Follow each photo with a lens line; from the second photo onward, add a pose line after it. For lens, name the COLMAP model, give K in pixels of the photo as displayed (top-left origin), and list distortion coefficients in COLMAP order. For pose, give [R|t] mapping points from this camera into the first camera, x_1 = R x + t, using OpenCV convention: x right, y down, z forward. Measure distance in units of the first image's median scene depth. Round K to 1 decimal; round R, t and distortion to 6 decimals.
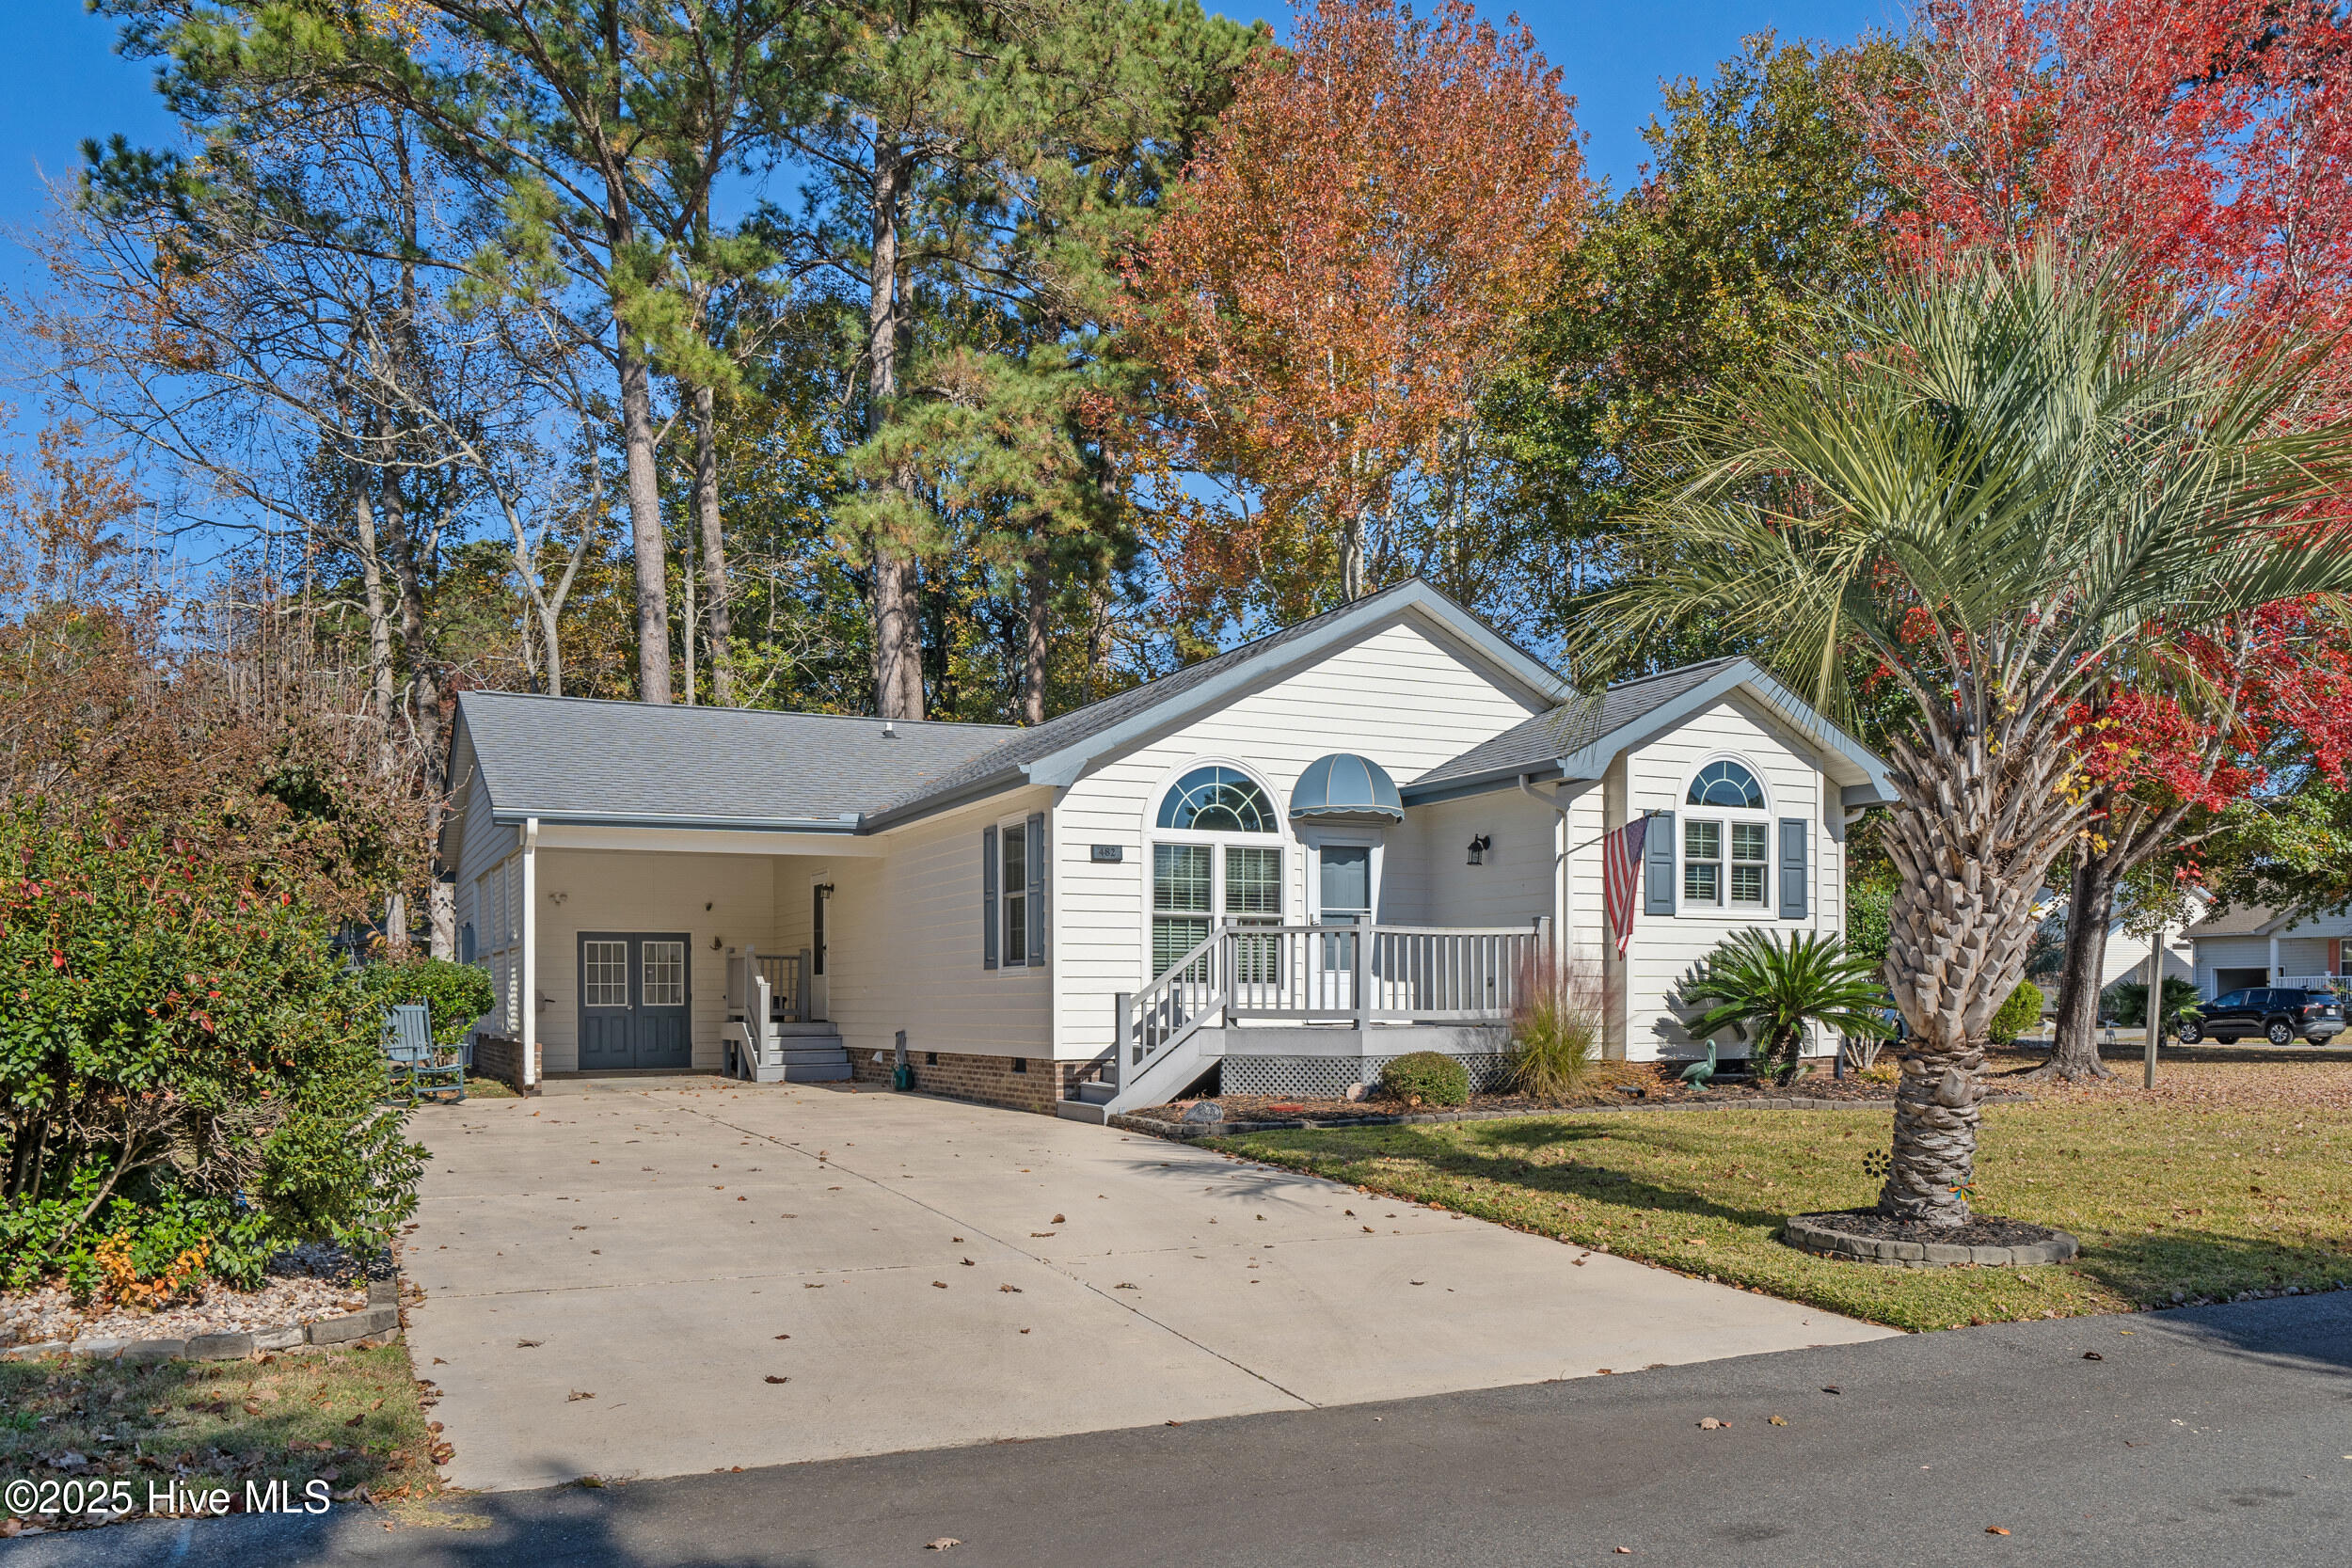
lens RADIAL K [[1712.1, 0, 1108.9], [0, 1712.1, 939.6], [0, 0, 1]] dist [0.006180, 0.002799]
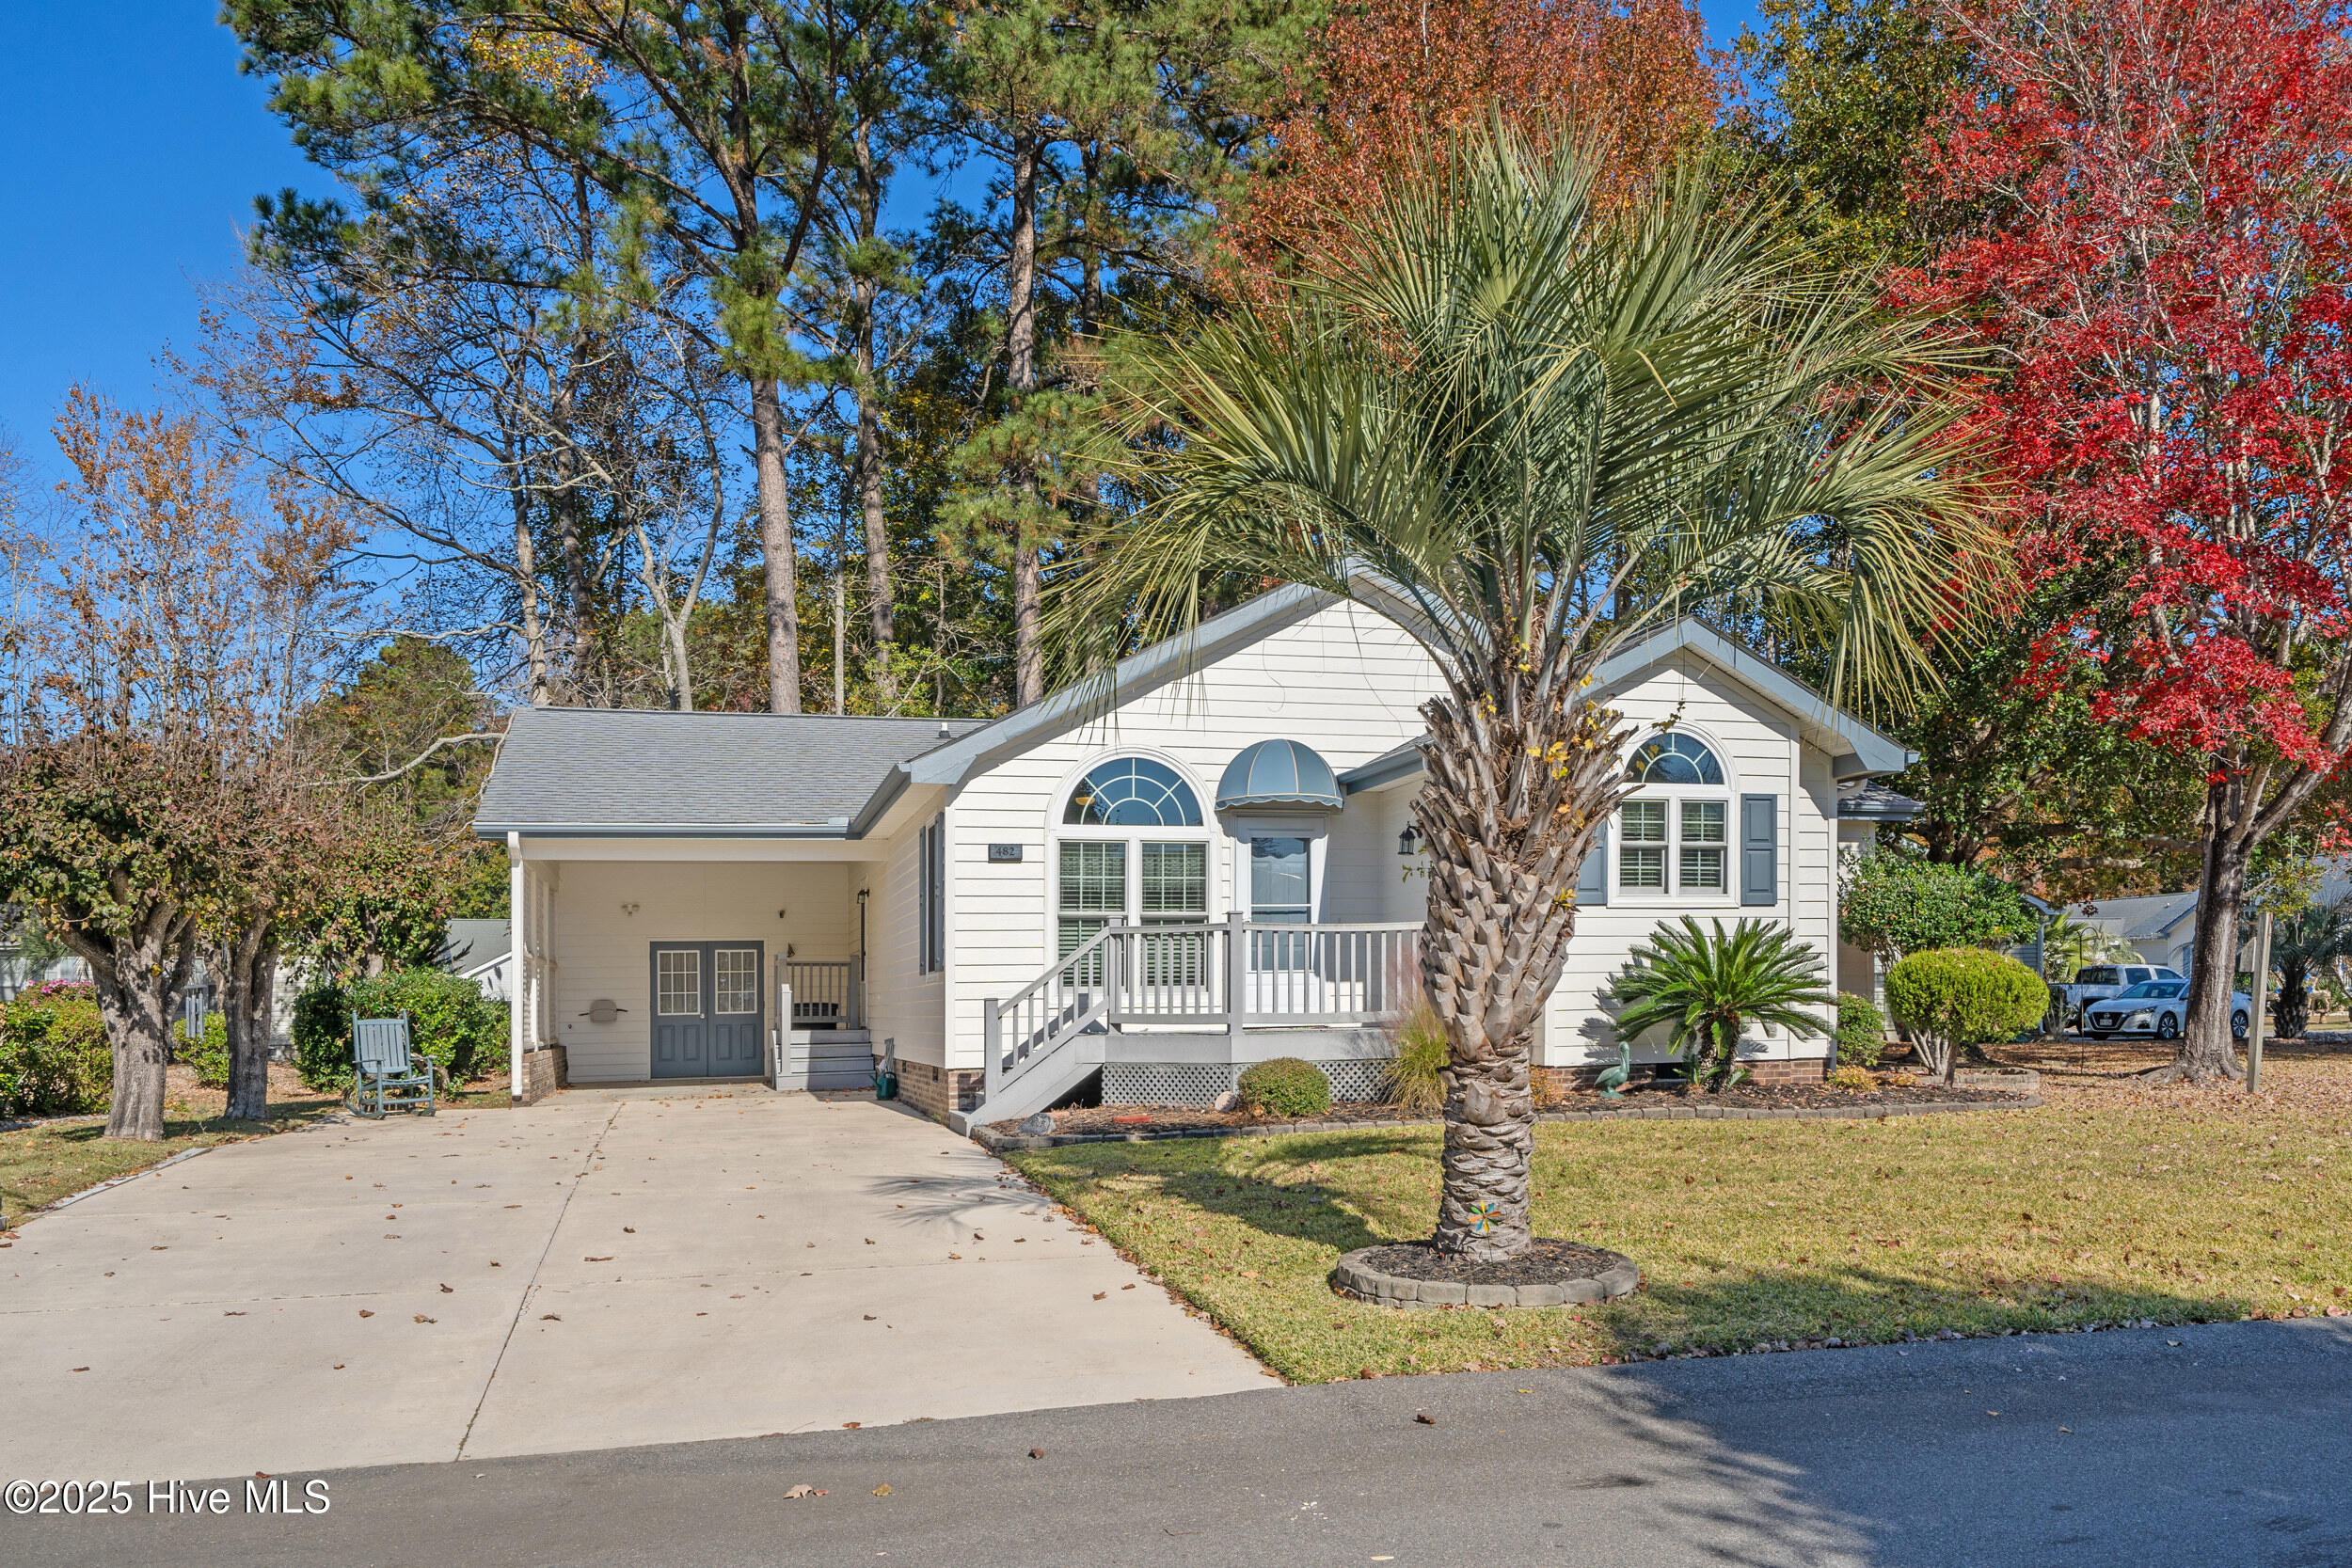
lens RADIAL K [[1746.7, 0, 1176.4], [0, 1746.7, 945.0], [0, 0, 1]] dist [0.011508, 0.003768]
pose [[0.987535, -0.017830, -0.156383, 0.237956], [0.018530, 0.999824, 0.003017, -0.000003], [0.156302, -0.005878, 0.987692, 0.046930]]
